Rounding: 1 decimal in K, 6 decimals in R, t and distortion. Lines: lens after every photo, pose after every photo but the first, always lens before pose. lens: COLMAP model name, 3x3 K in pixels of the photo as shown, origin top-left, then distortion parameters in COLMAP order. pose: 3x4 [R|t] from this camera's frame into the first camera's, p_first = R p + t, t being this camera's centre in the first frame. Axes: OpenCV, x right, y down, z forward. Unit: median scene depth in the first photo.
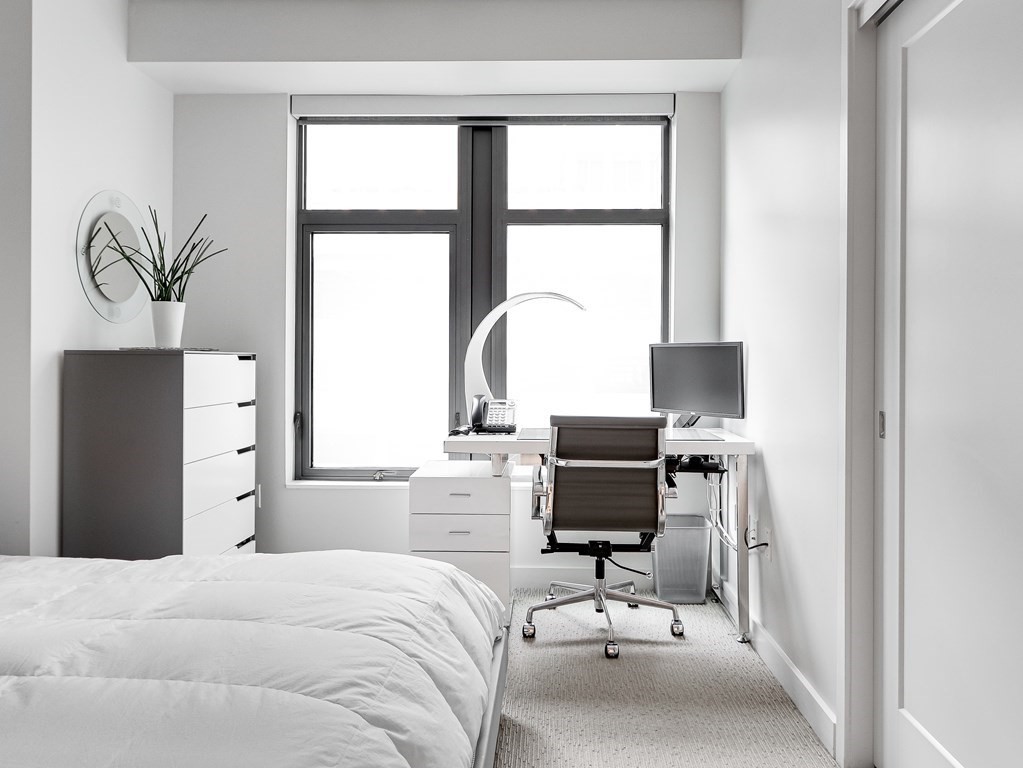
lens RADIAL K [[763.1, 0, 513.7], [0, 763.1, 367.5], [0, 0, 1]] dist [-0.000151, 0.001086]
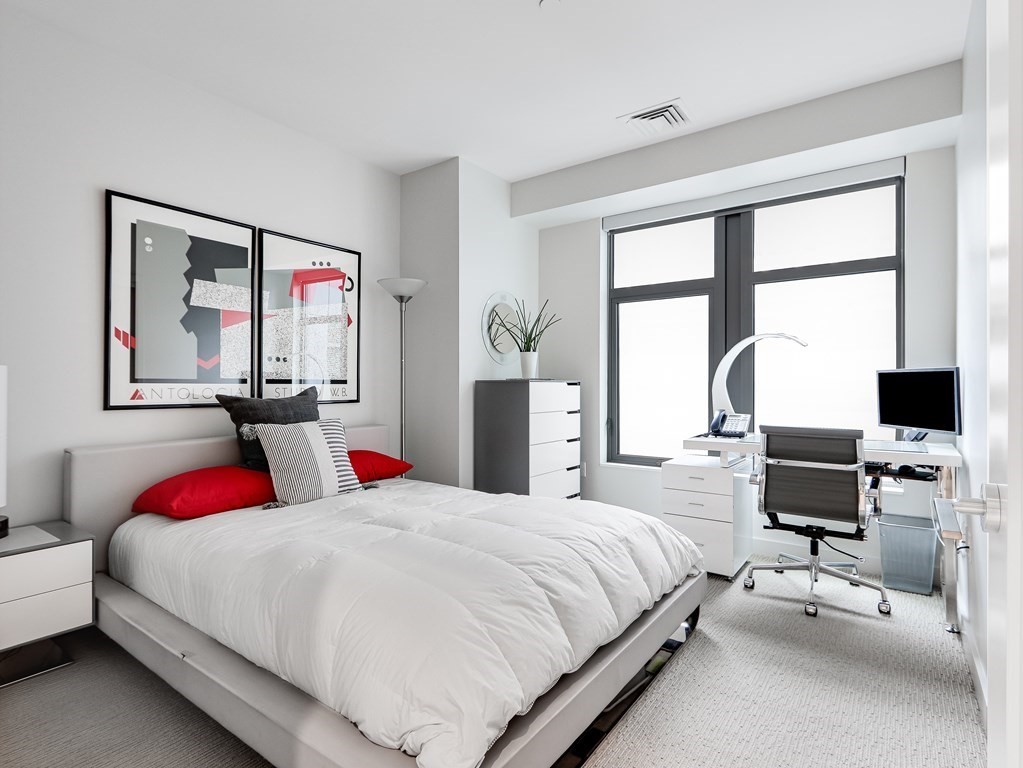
lens RADIAL K [[541.9, 0, 498.1], [0, 541.9, 389.9], [0, 0, 1]] dist [0.001037, -0.000518]
pose [[0.813480, 0.000134, -0.581593, 0.214210], [-0.001073, 0.999999, -0.001271, 0.001810], [0.581593, 0.001658, 0.813479, -0.046386]]
